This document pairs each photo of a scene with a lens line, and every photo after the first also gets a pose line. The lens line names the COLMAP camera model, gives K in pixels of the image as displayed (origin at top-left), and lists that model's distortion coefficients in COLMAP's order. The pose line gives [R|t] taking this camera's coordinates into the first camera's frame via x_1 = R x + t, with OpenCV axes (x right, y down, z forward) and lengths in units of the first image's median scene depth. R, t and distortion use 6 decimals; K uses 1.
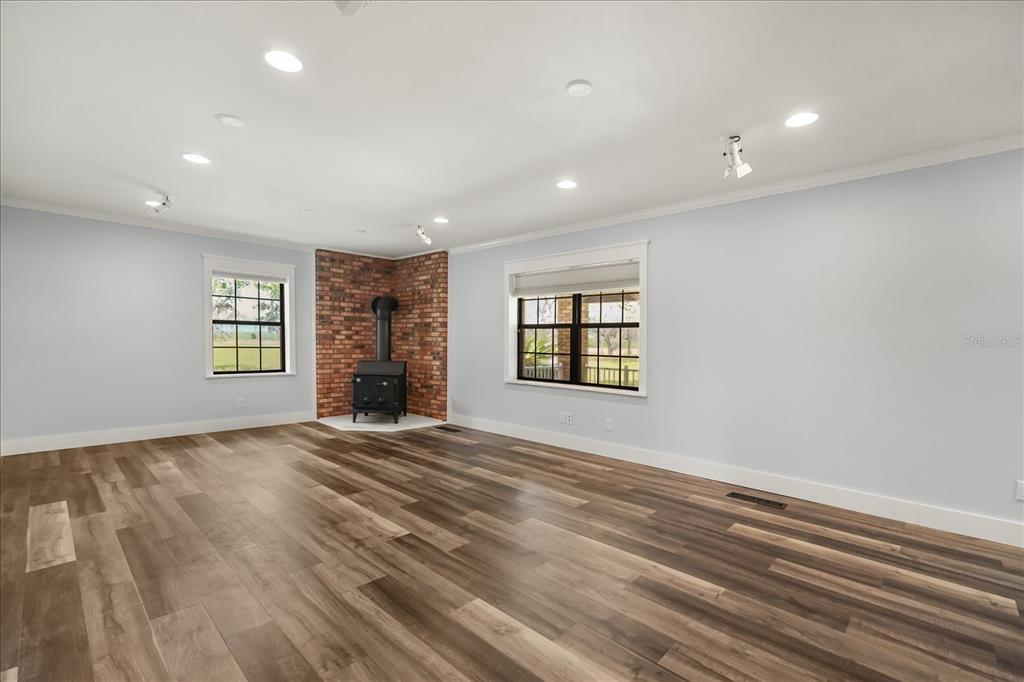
lens RADIAL K [[455.8, 0, 513.1], [0, 455.8, 348.2], [0, 0, 1]] dist [0.000449, 0.000530]
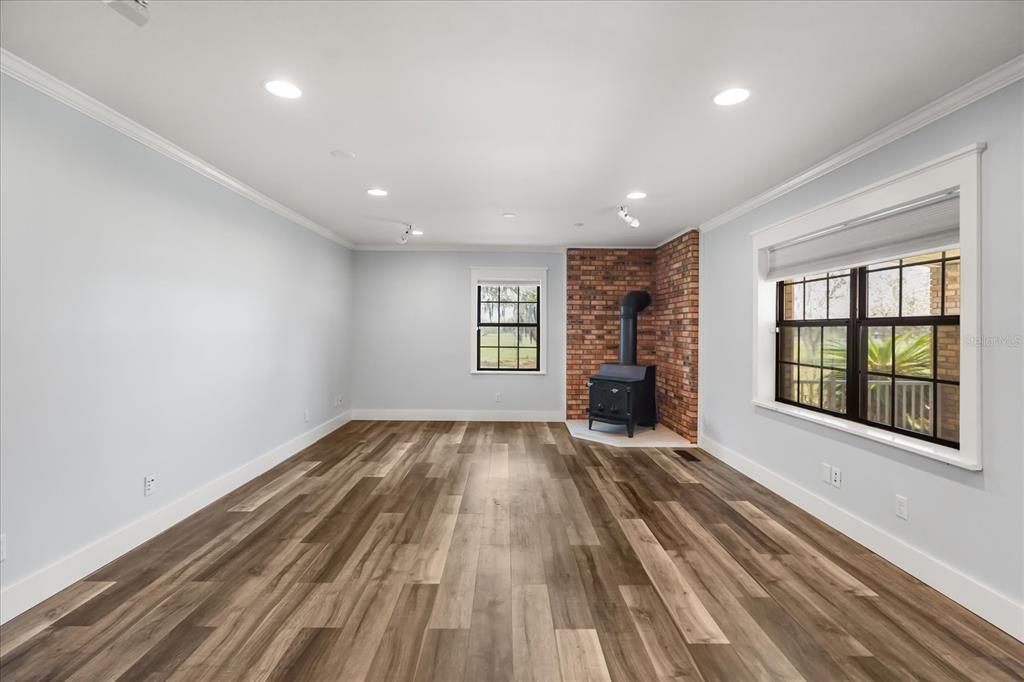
lens RADIAL K [[461.2, 0, 512.5], [0, 461.2, 332.0], [0, 0, 1]] dist [-0.002554, 0.000307]
pose [[0.702084, -0.005828, -0.712071, 0.200212], [-0.008707, 0.999821, -0.016768, -0.017848], [0.712041, 0.017973, 0.701908, 0.210609]]
